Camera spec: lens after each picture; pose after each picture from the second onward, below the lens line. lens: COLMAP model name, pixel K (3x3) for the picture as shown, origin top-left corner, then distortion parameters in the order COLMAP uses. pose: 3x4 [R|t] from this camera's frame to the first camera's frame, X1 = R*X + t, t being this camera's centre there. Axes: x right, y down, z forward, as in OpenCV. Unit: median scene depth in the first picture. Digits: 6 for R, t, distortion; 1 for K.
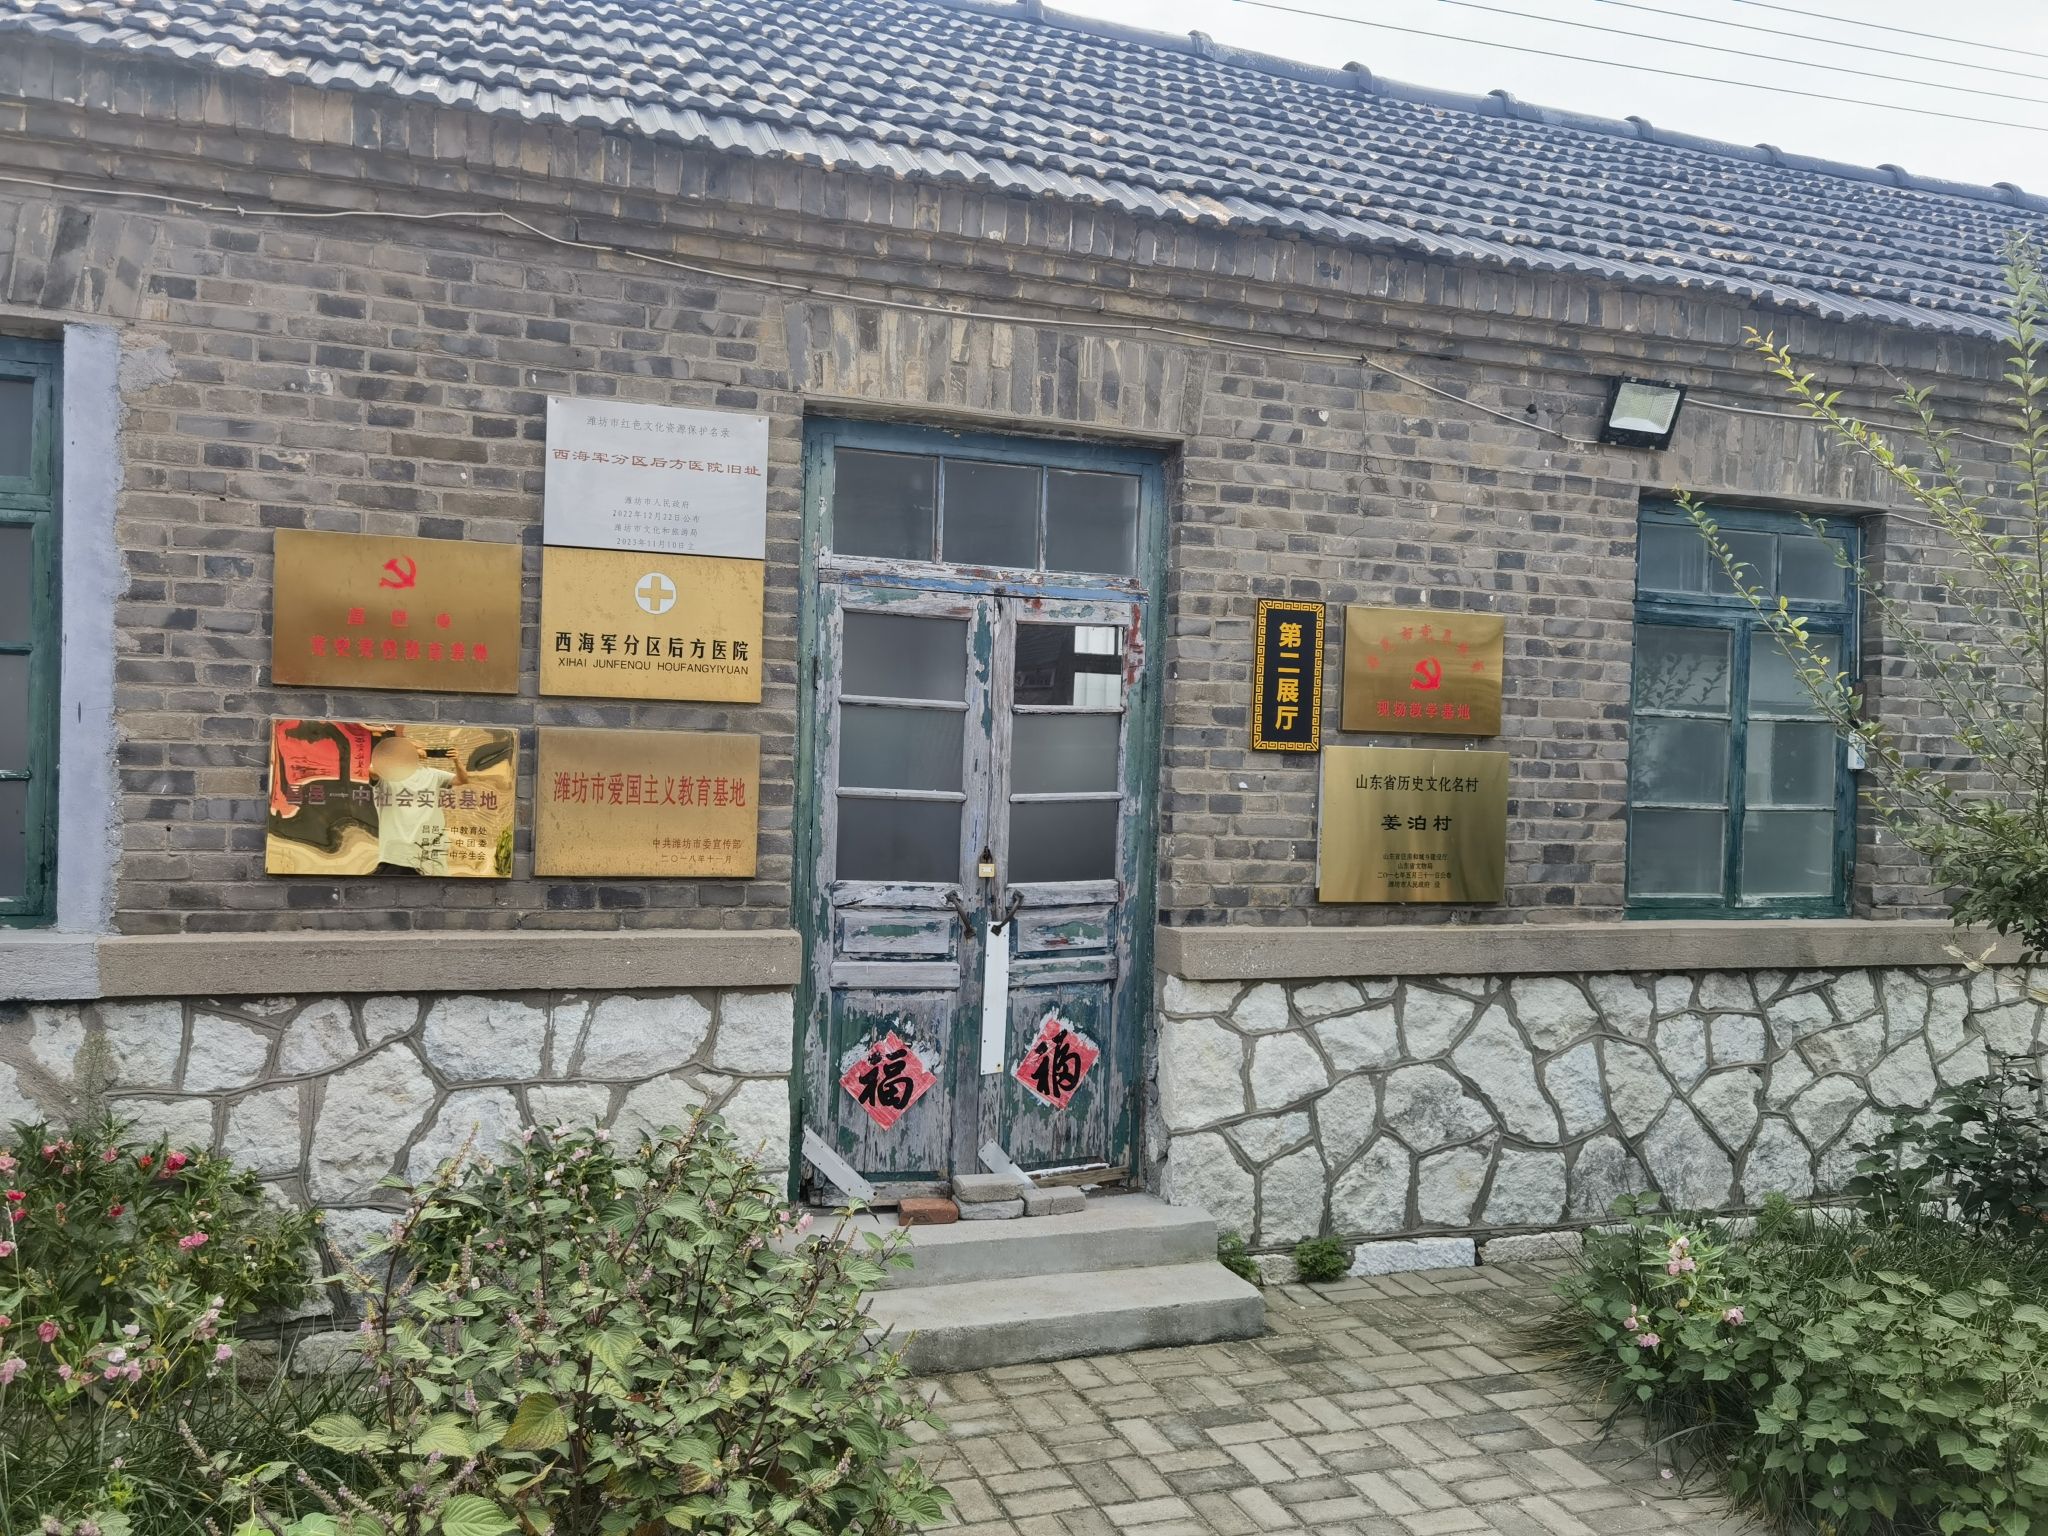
lens RADIAL K [[1618.4, 0, 1029.6], [0, 1618.4, 761.8], [0, 0, 1]] dist [0.039879, -0.024166]
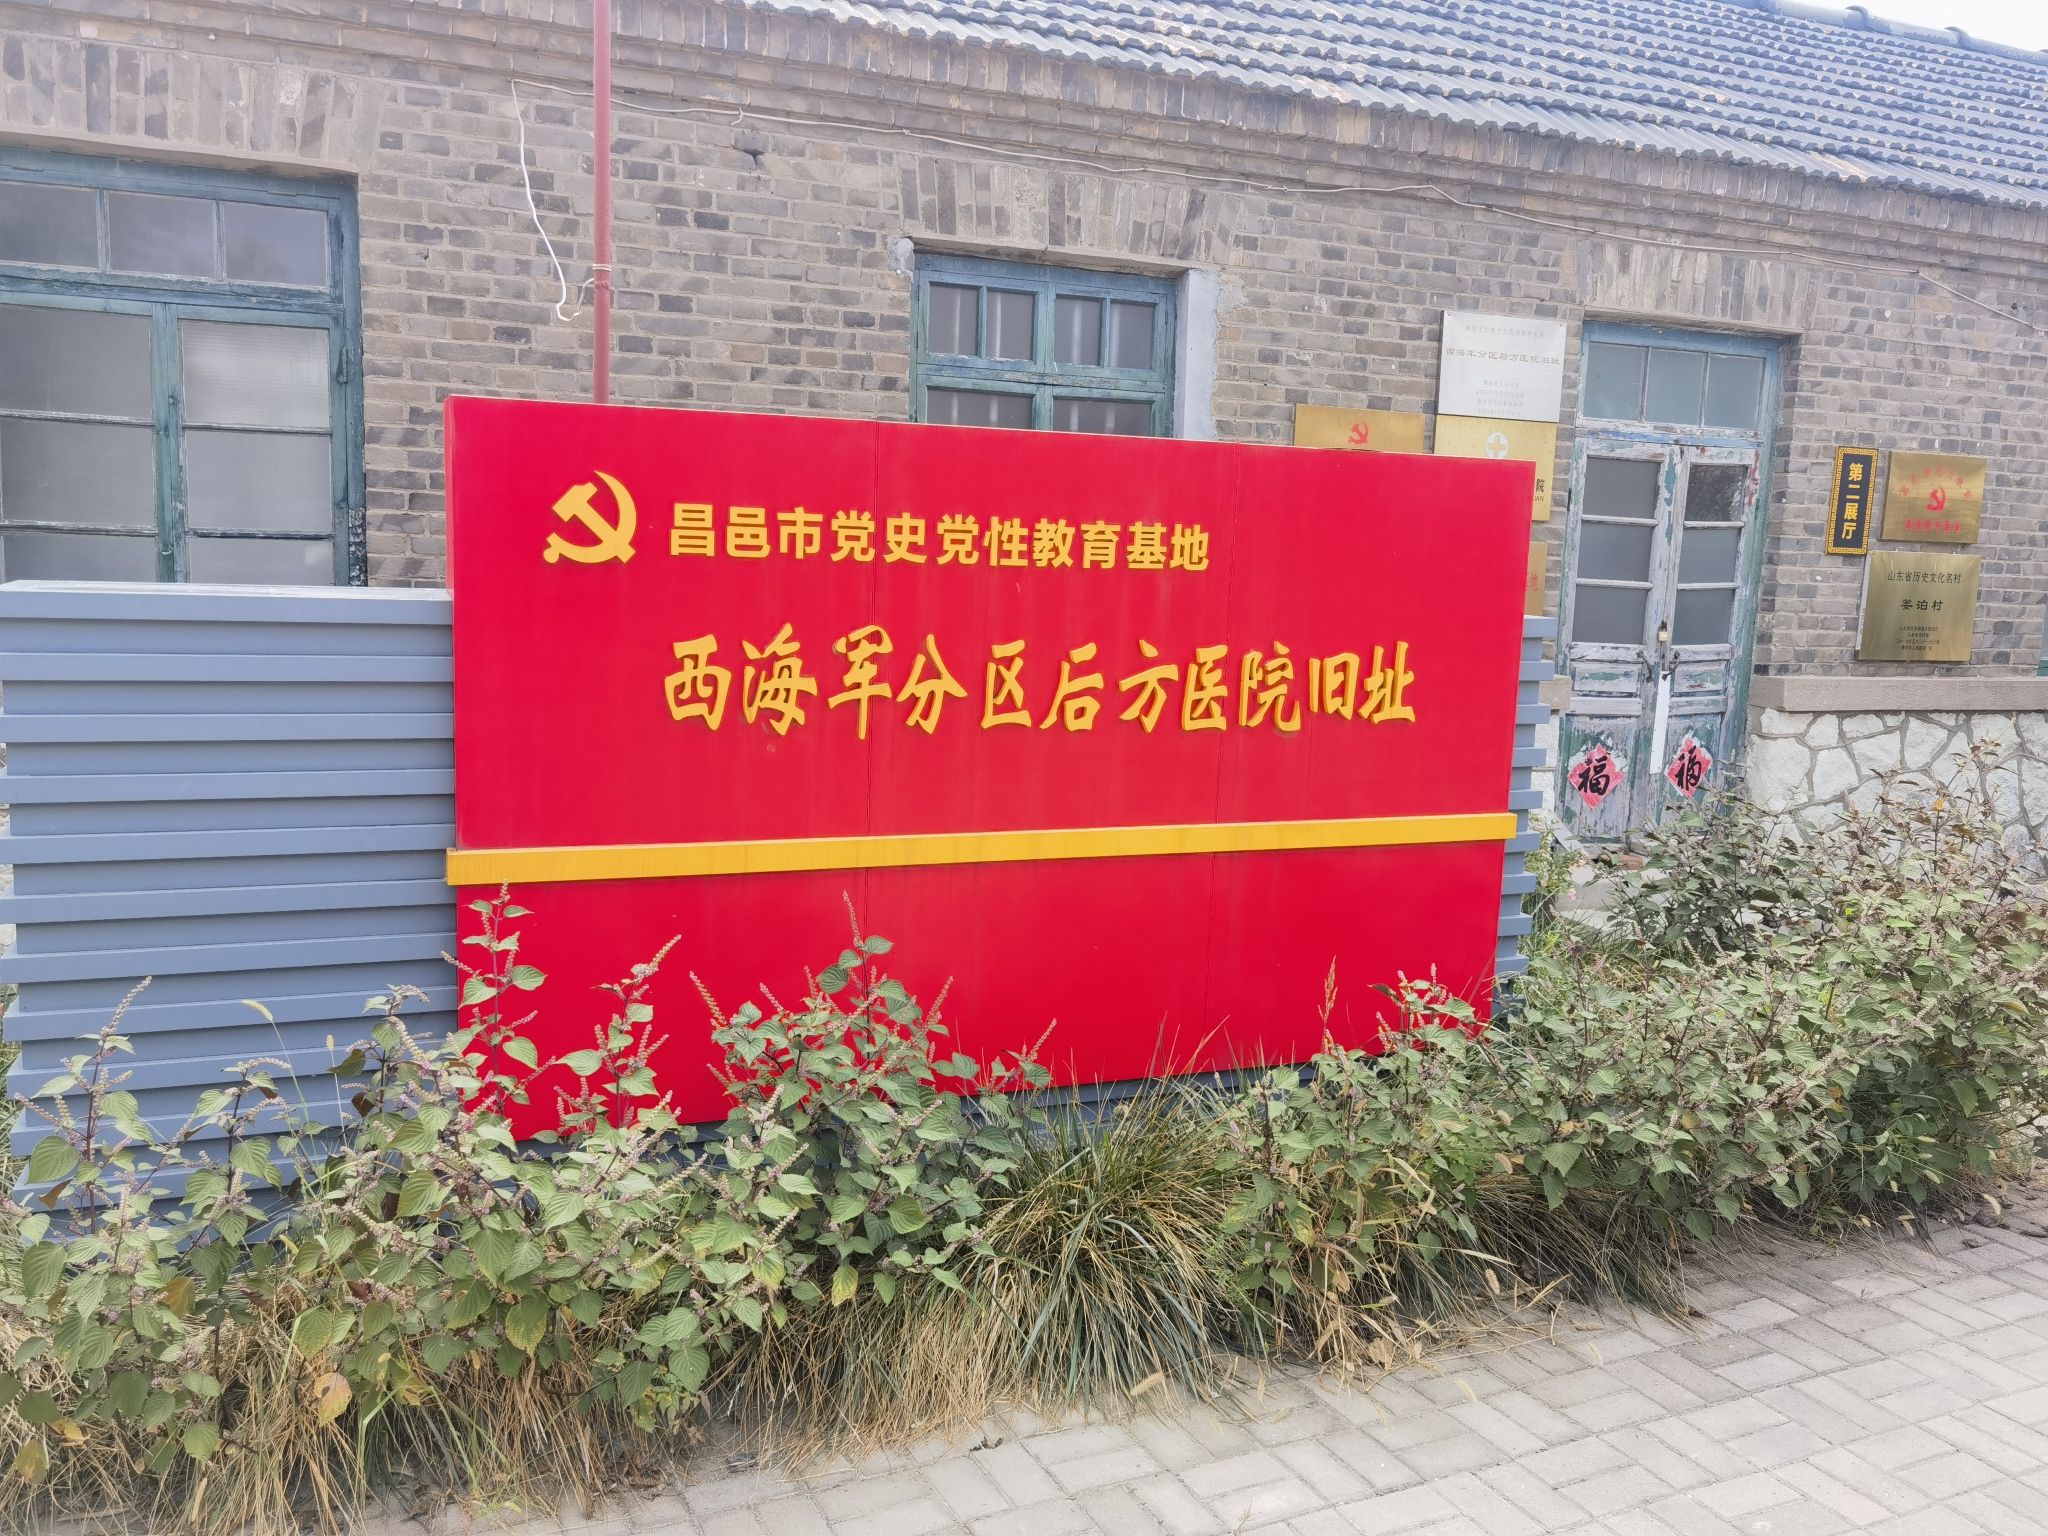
lens RADIAL K [[1618.4, 0, 1017.4], [0, 1618.4, 770.3], [0, 0, 1]] dist [0.039879, -0.024166]
pose [[0.999471, 0.000866, 0.032522, -0.655883], [-0.004893, 0.992275, 0.123957, 0.007949], [-0.032163, -0.124051, 0.991754, -0.458356]]
